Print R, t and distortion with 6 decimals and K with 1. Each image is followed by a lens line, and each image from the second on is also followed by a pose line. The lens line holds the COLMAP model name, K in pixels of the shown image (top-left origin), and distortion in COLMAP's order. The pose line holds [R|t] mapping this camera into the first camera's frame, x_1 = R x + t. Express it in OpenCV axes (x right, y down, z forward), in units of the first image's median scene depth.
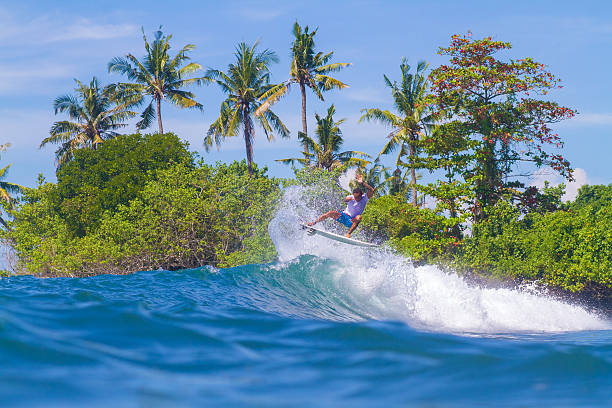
lens RADIAL K [[3001.4, 0, 306.0], [0, 3001.4, 204.0], [0, 0, 1]] dist [-0.003092, -1.346846]
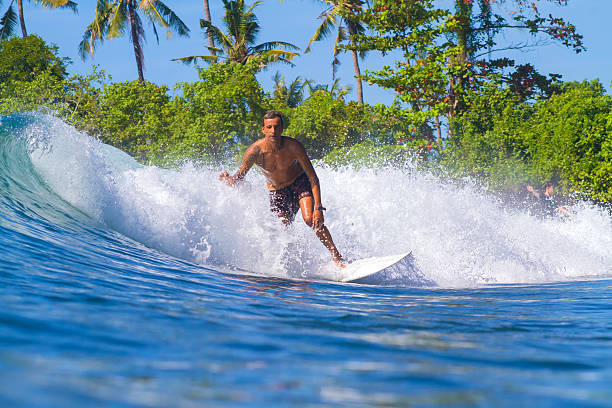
lens RADIAL K [[3001.4, 0, 306.0], [0, 3001.4, 204.0], [0, 0, 1]] dist [-0.003092, -1.346846]
pose [[0.997484, -0.065197, 0.027851, 0.000058], [0.064697, 0.997734, 0.018485, 0.009374], [-0.028993, -0.016637, 0.999441, 0.230198]]
